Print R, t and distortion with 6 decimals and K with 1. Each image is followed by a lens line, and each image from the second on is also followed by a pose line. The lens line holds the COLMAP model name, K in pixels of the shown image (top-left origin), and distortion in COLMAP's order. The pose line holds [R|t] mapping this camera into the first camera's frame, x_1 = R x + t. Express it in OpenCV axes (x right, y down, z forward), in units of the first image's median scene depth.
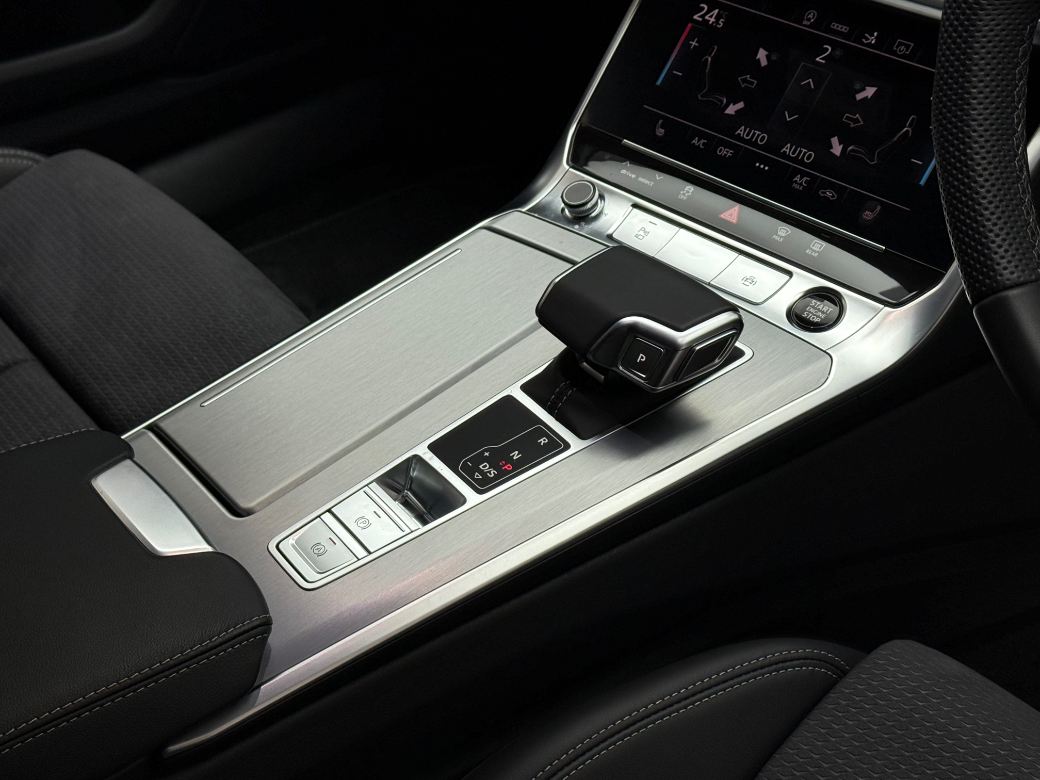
lens RADIAL K [[1694.9, 0, 520.0], [0, 1694.9, 390.0], [0, 0, 1]] dist [0.156635, 0.018389]
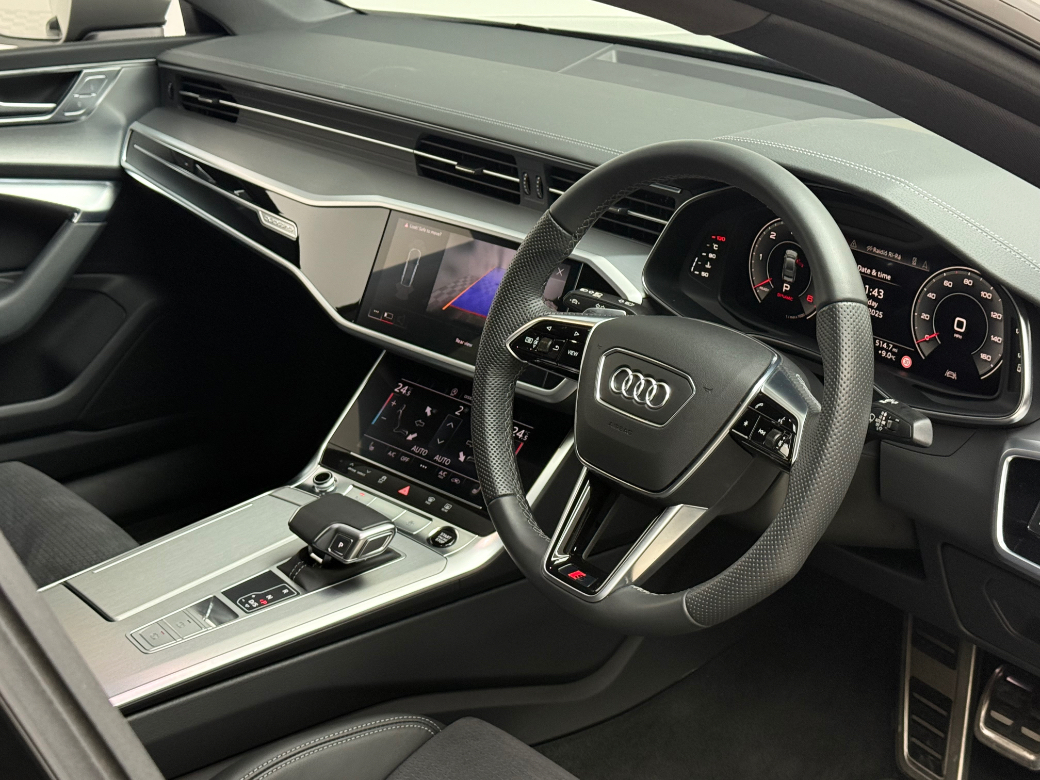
lens RADIAL K [[1518.0, 0, 520.0], [0, 1518.0, 390.0], [0, 0, 1]] dist [0.030684, 0.054604]
pose [[0.991935, 0.071859, 0.104405, 0.070546], [-0.039895, 0.958895, -0.280941, 0.246973], [-0.120302, 0.274510, 0.954029, -0.594121]]
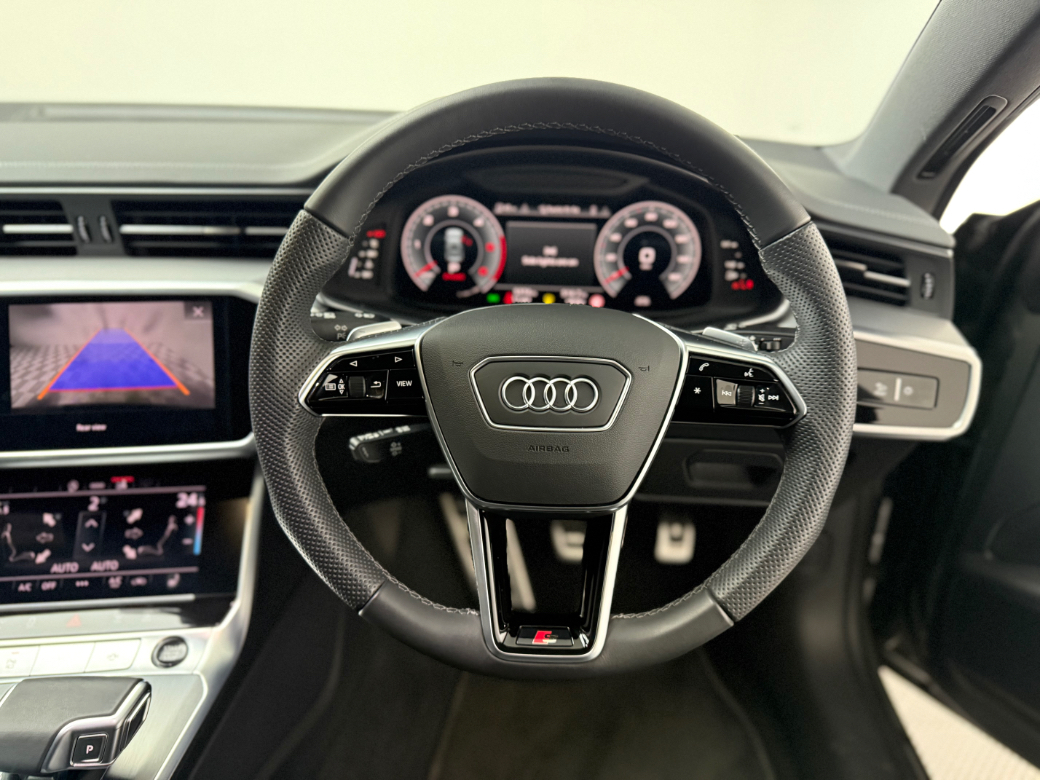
lens RADIAL K [[740.5, 0, 520.0], [0, 740.5, 390.0], [0, 0, 1]] dist [0.051711, -0.095940]
pose [[0.602171, -0.239450, 0.761612, -0.088111], [0.430045, 0.901023, -0.056735, -0.083073], [-0.672645, 0.361692, 0.645545, 0.253554]]
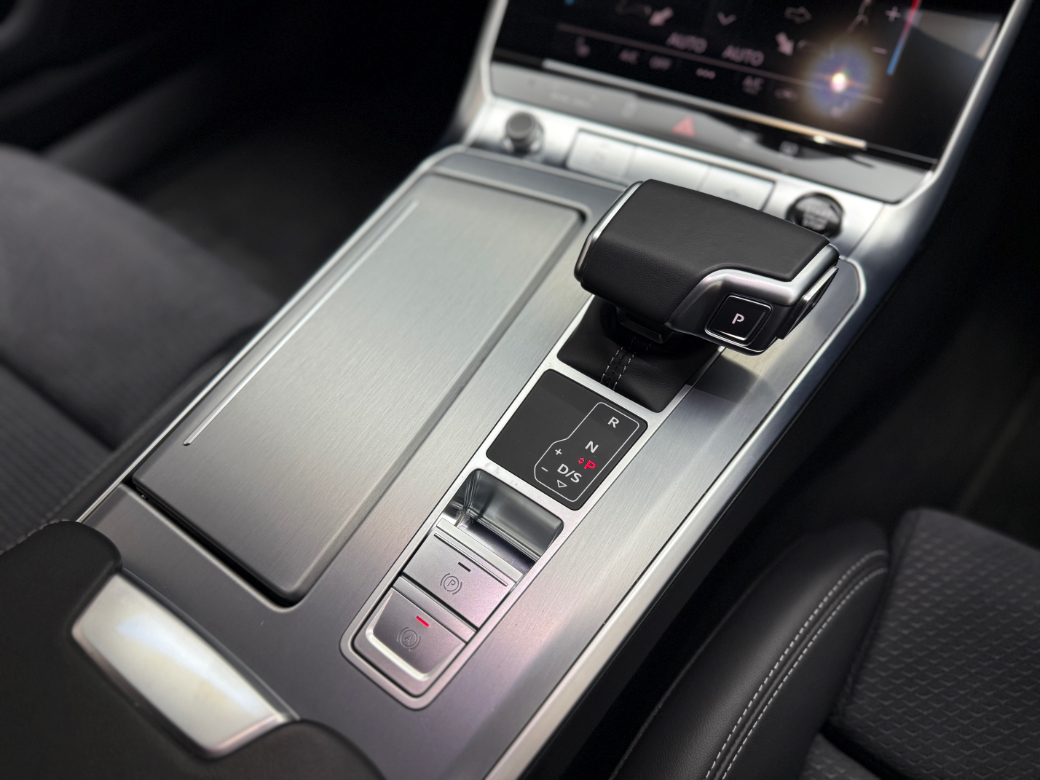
lens RADIAL K [[740.5, 0, 520.0], [0, 740.5, 390.0], [0, 0, 1]] dist [0.051711, -0.095940]
pose [[0.944248, -0.212365, 0.251590, -0.114484], [0.146499, 0.955356, 0.256581, -0.083525], [-0.294847, -0.205418, 0.933204, 0.595042]]
